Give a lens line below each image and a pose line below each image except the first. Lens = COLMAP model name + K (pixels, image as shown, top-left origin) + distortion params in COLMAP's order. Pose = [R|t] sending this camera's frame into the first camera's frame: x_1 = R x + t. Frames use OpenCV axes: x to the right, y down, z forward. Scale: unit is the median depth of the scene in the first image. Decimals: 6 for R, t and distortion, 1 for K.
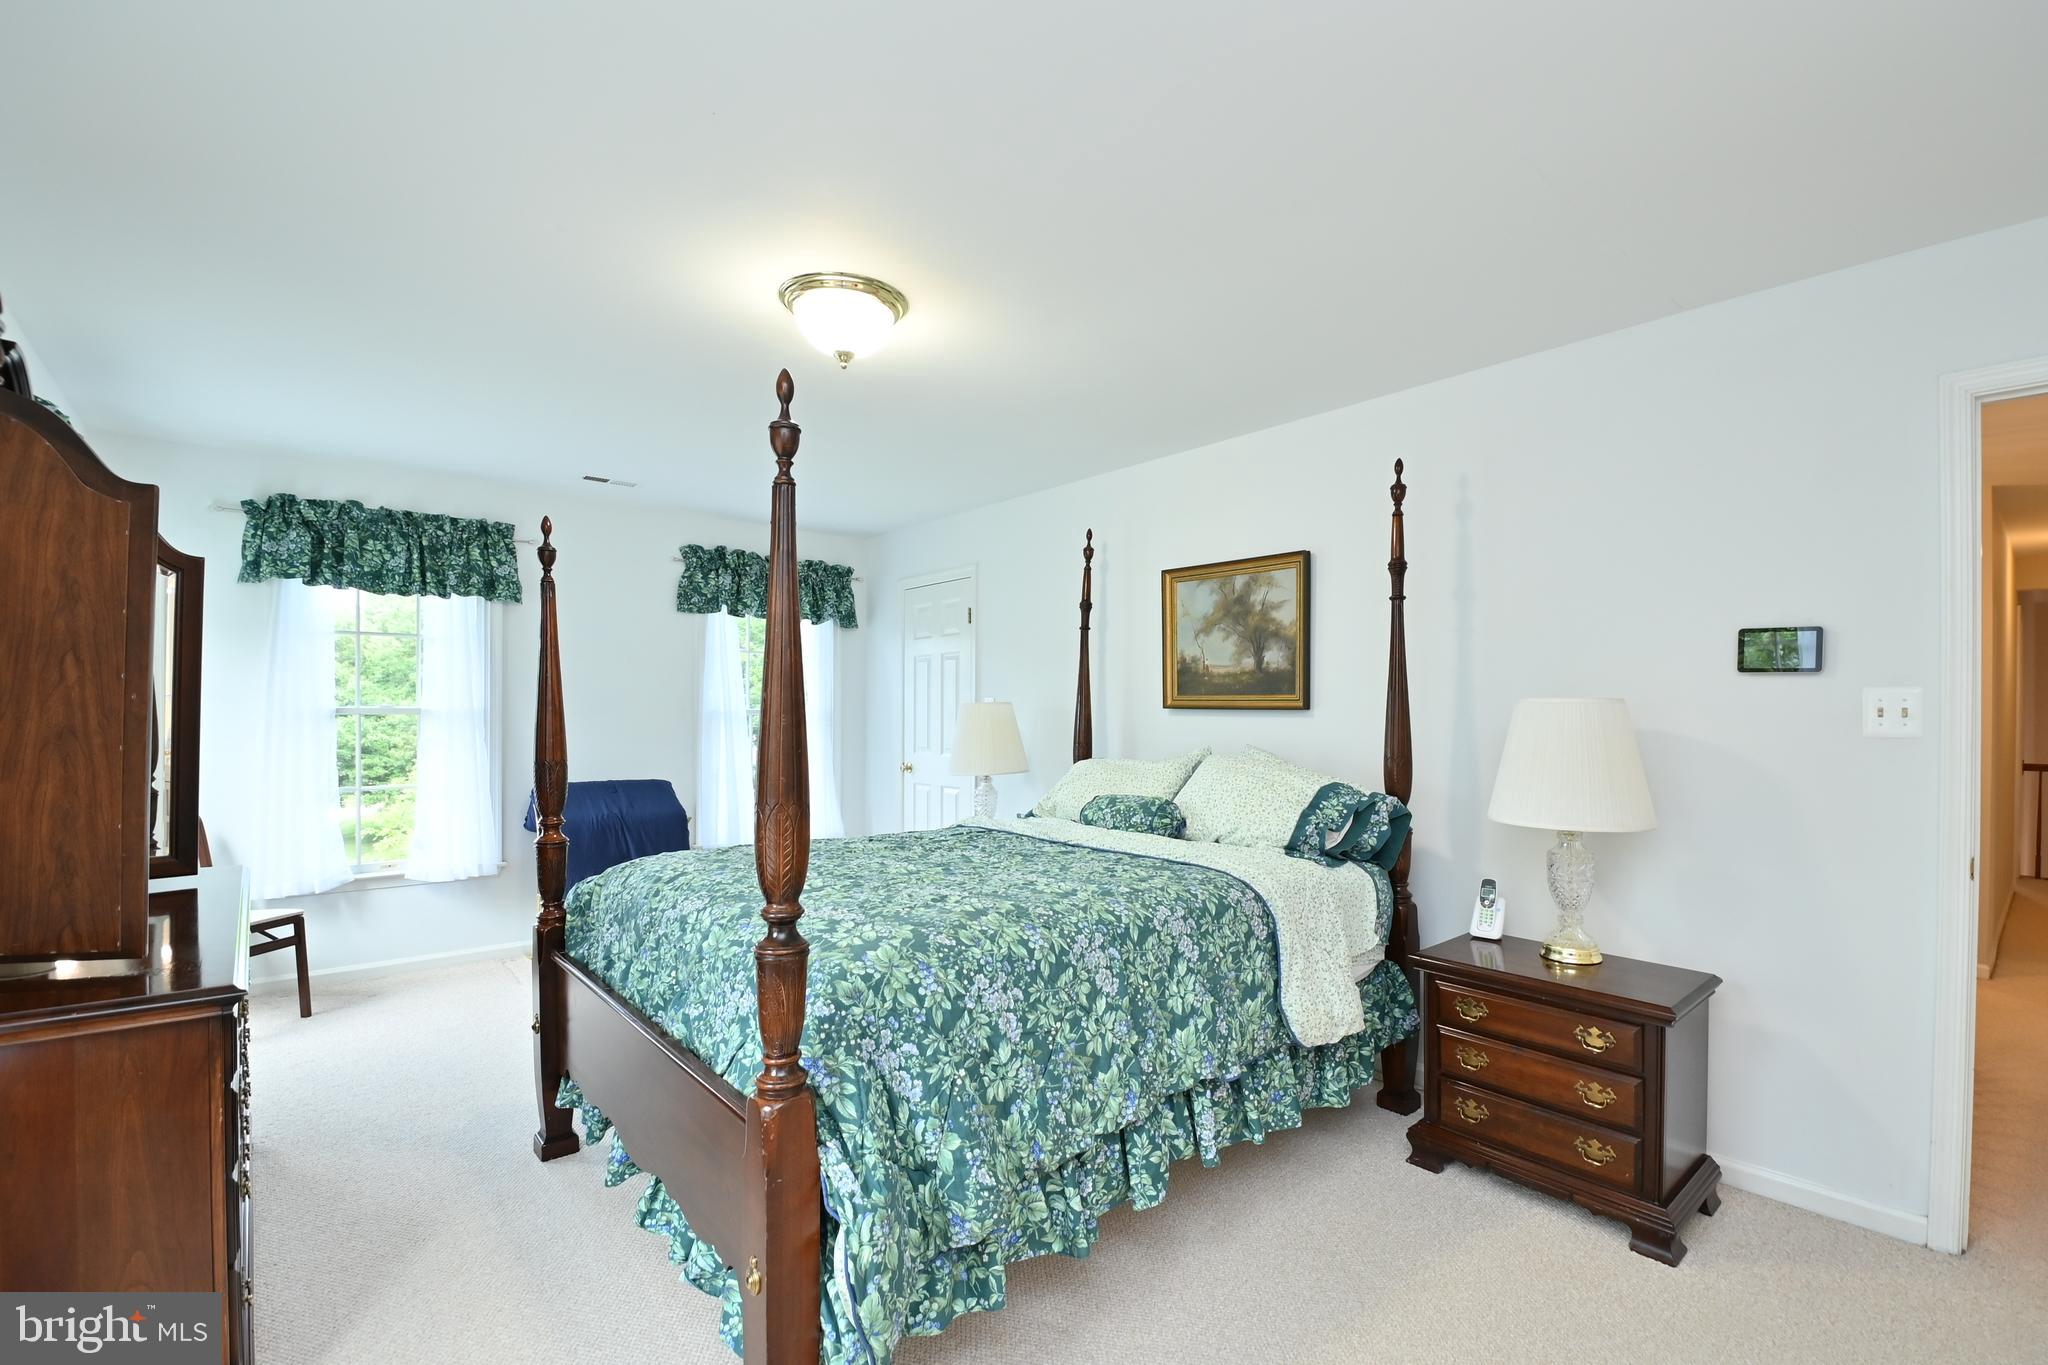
lens RADIAL K [[902.2, 0, 1035.6], [0, 902.2, 697.7], [0, 0, 1]] dist [-0.002411, -0.010652]
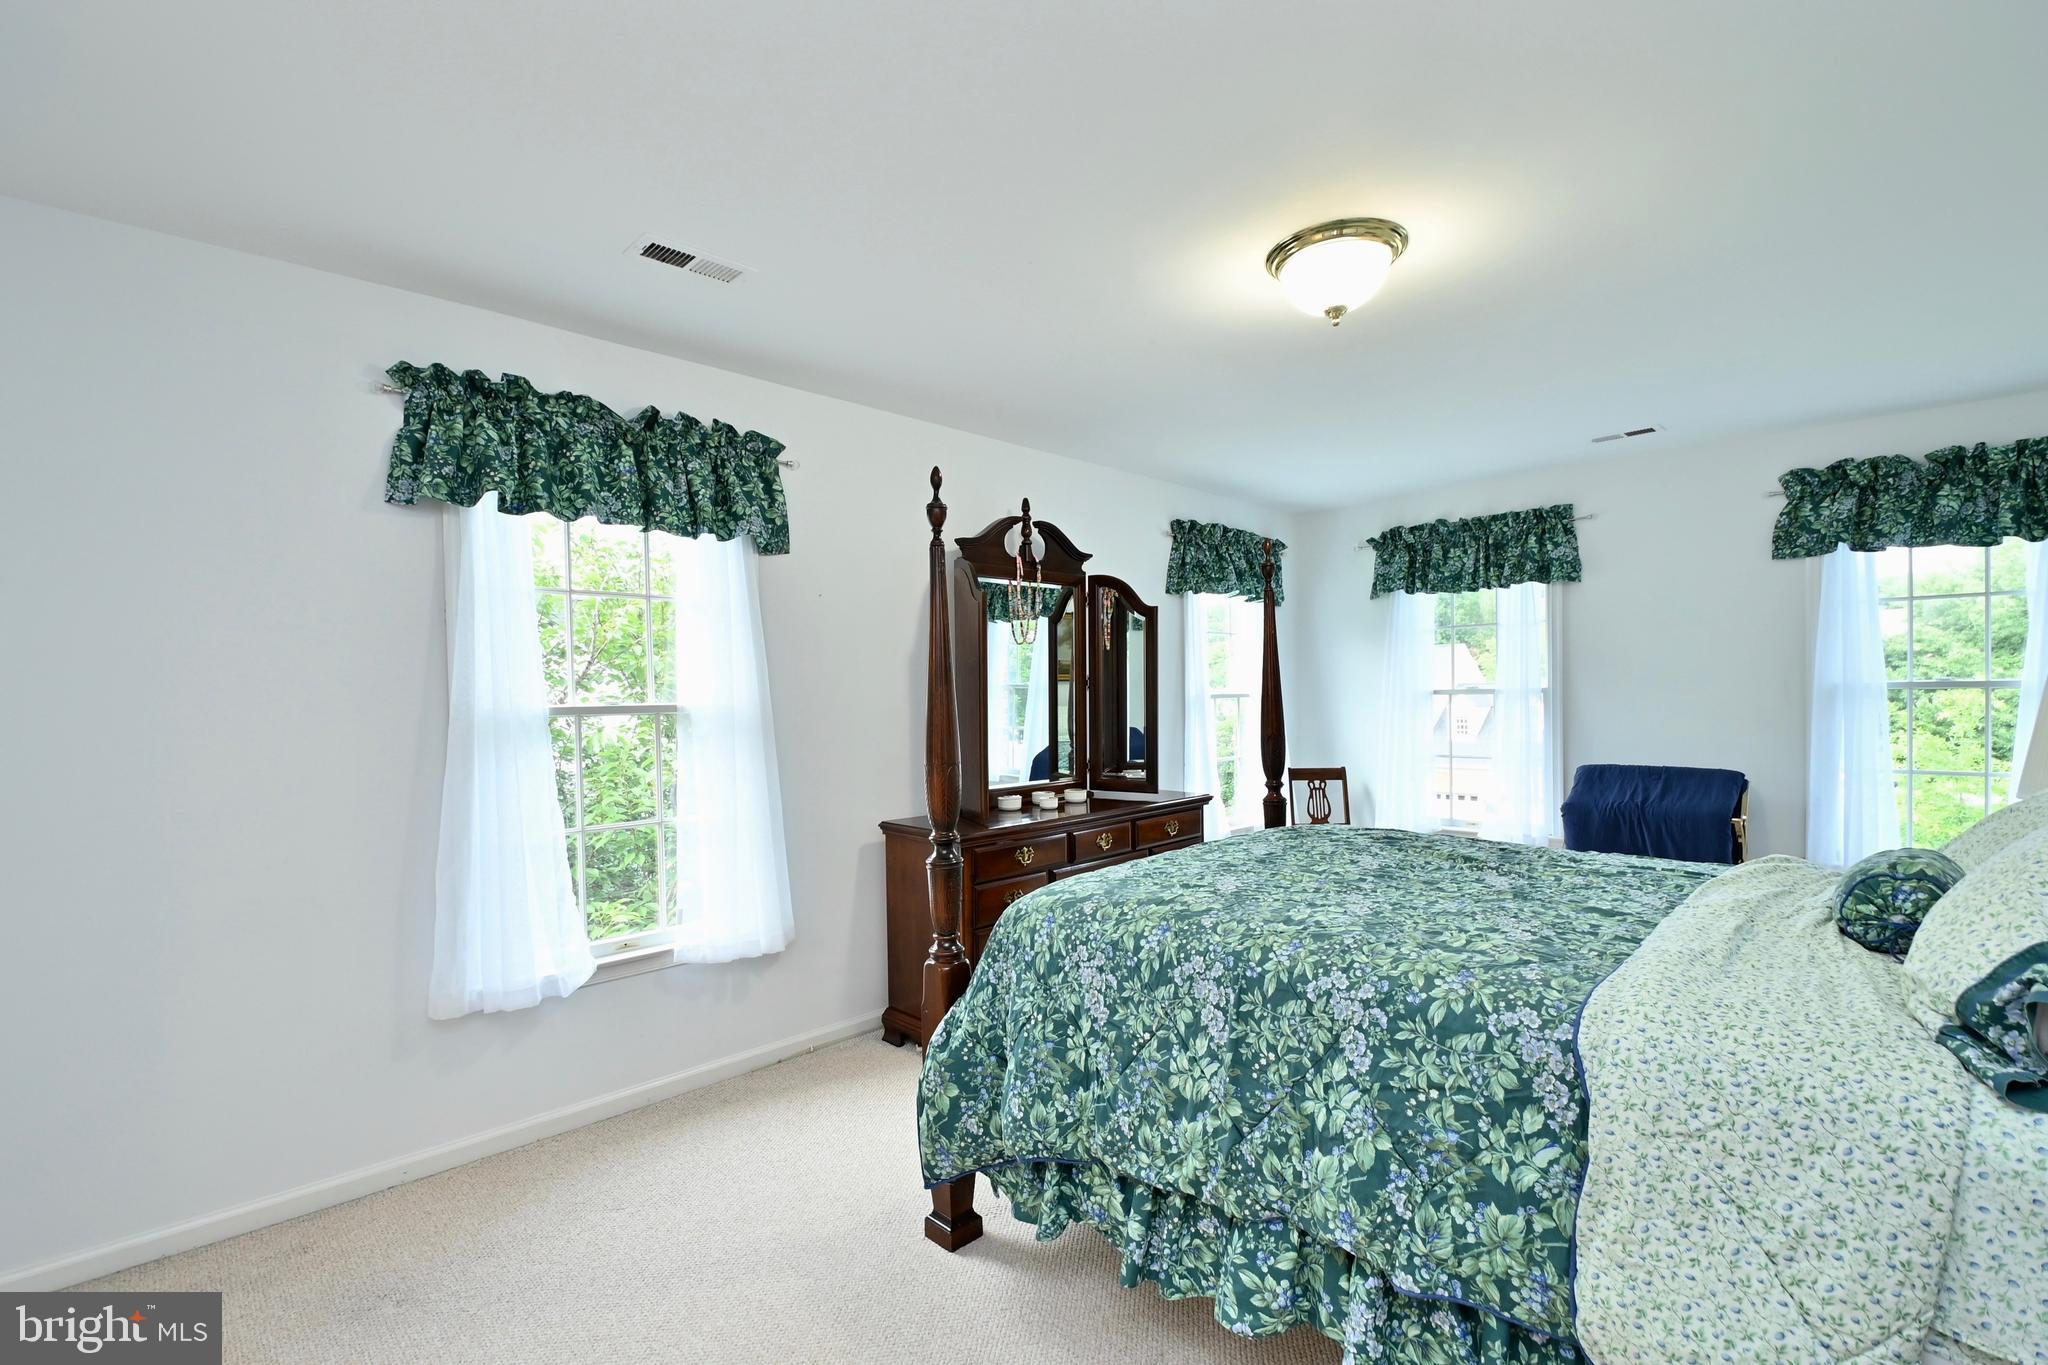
lens RADIAL K [[902.2, 0, 1035.3], [0, 902.2, 692.3], [0, 0, 1]] dist [-0.002411, -0.010652]
pose [[0.062616, -0.010394, -0.997984, 0.428313], [0.032686, 0.999431, -0.008359, 0.006641], [0.997502, -0.032096, 0.062920, 0.380168]]
